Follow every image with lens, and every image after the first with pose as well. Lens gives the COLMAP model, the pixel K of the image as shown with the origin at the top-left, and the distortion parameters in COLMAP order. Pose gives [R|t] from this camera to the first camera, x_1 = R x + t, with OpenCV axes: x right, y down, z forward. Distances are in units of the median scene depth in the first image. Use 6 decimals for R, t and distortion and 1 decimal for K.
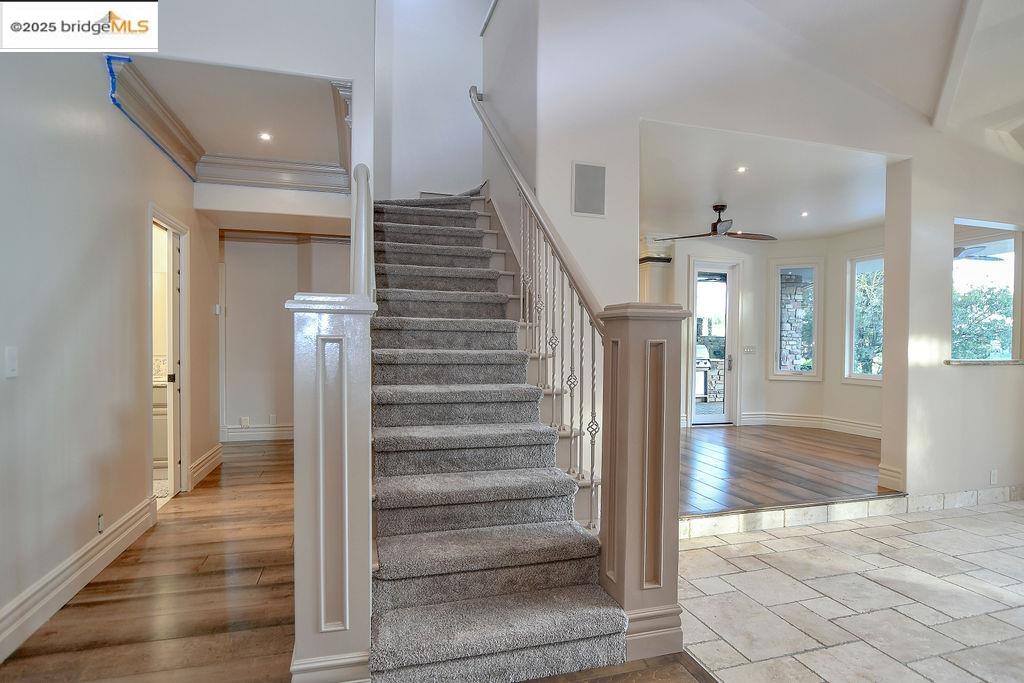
lens RADIAL K [[560.9, 0, 527.1], [0, 560.9, 353.5], [0, 0, 1]] dist [-0.027617, 0.007935]
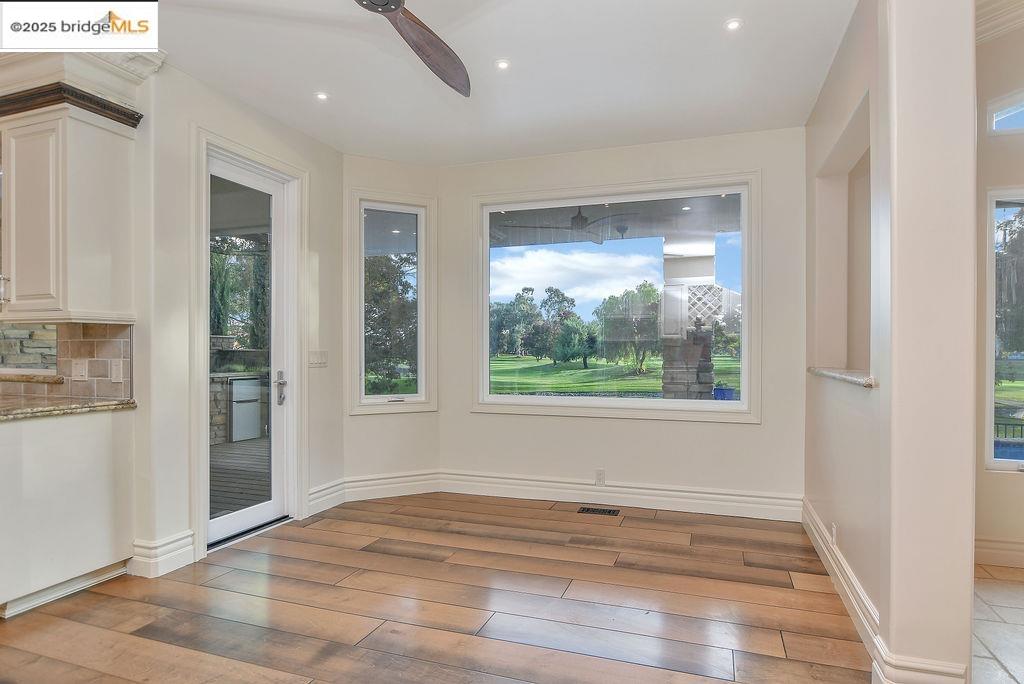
lens RADIAL K [[560.9, 0, 527.1], [0, 560.9, 354.0], [0, 0, 1]] dist [-0.027617, 0.007935]
pose [[0.576946, -0.015414, 0.816637, 0.070588], [0.019226, 0.999801, 0.005289, -0.007410], [-0.816556, 0.012649, 0.577128, 0.390536]]
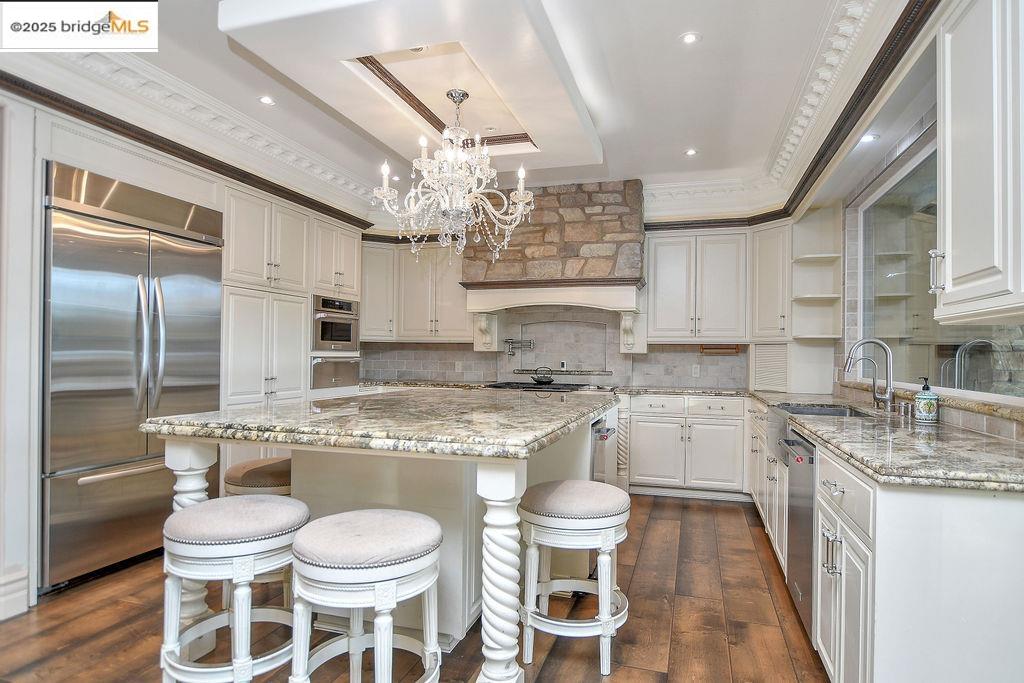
lens RADIAL K [[560.9, 0, 527.1], [0, 560.9, 353.5], [0, 0, 1]] dist [-0.027617, 0.007935]
pose [[0.835964, 0.000905, -0.548783, 0.122002], [-0.017032, 0.999560, -0.024297, -0.009775], [0.548519, 0.029659, 0.835612, 0.515406]]
